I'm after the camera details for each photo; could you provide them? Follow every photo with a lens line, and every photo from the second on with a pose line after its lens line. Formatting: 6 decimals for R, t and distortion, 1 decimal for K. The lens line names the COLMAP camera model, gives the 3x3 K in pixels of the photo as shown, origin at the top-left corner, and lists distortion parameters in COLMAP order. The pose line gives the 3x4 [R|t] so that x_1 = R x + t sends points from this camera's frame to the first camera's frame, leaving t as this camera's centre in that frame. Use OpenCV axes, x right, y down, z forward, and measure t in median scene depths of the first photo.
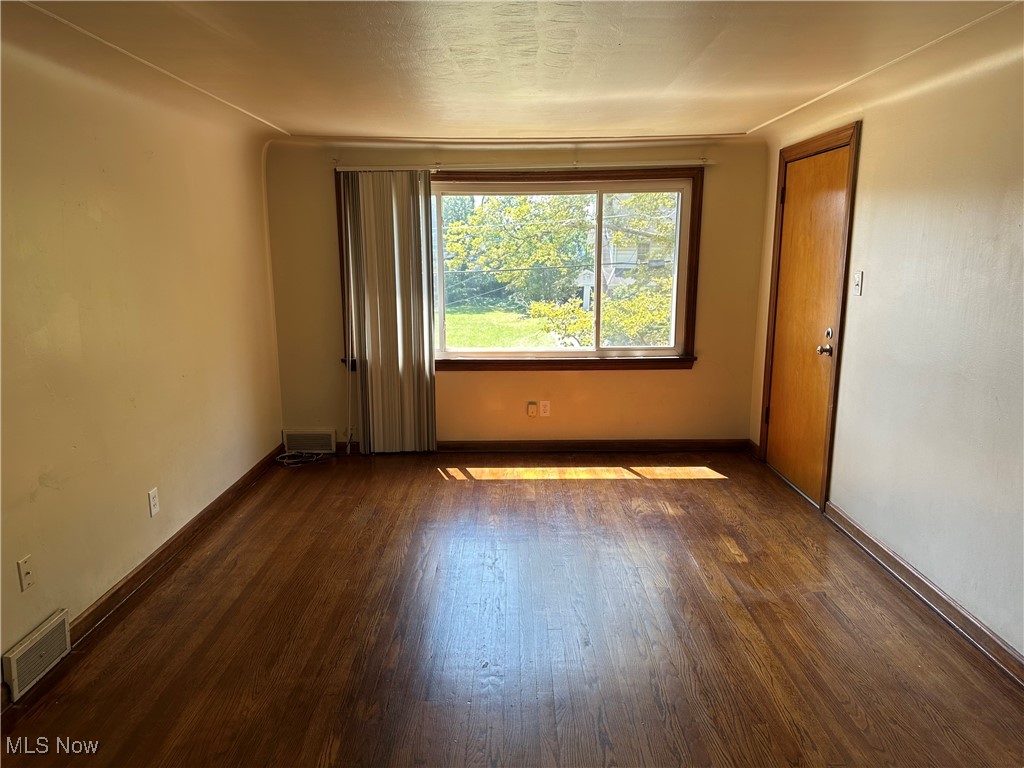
lens RADIAL K [[720.2, 0, 510.3], [0, 720.2, 388.4], [0, 0, 1]] dist [0.123633, -0.179909]
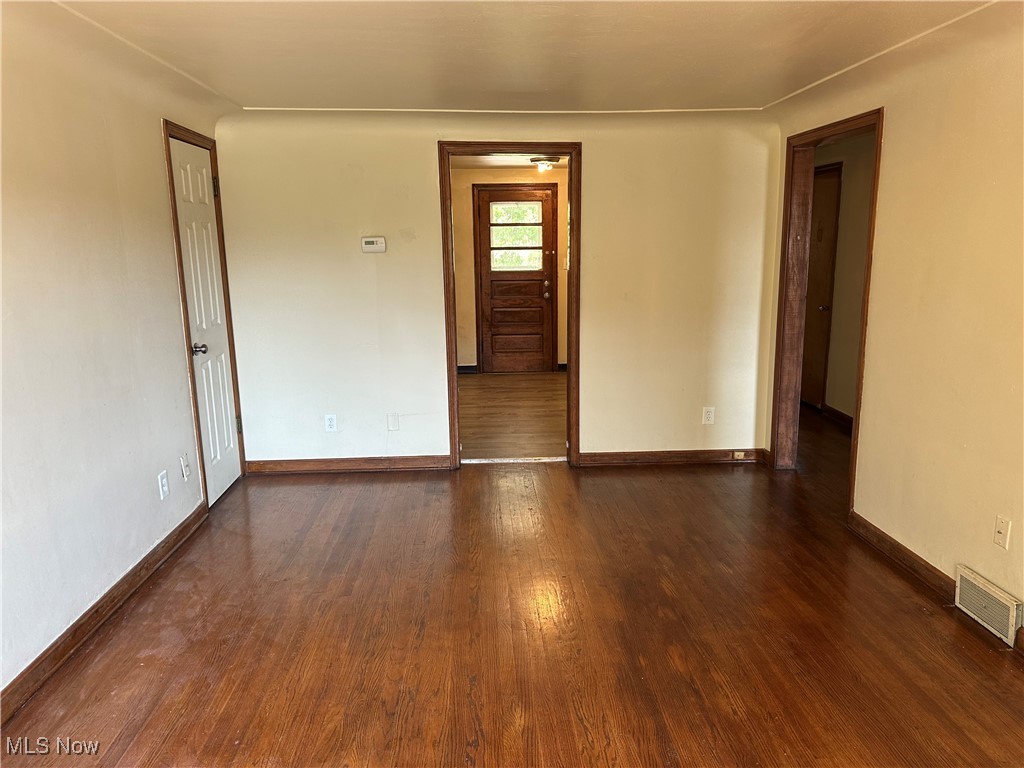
lens RADIAL K [[720.2, 0, 510.3], [0, 720.2, 388.4], [0, 0, 1]] dist [0.123633, -0.179909]
pose [[-0.998264, 0.027723, -0.051959, 0.091444], [0.006103, 0.926220, 0.376934, -0.302223], [0.058575, 0.375963, -0.924781, 1.616845]]
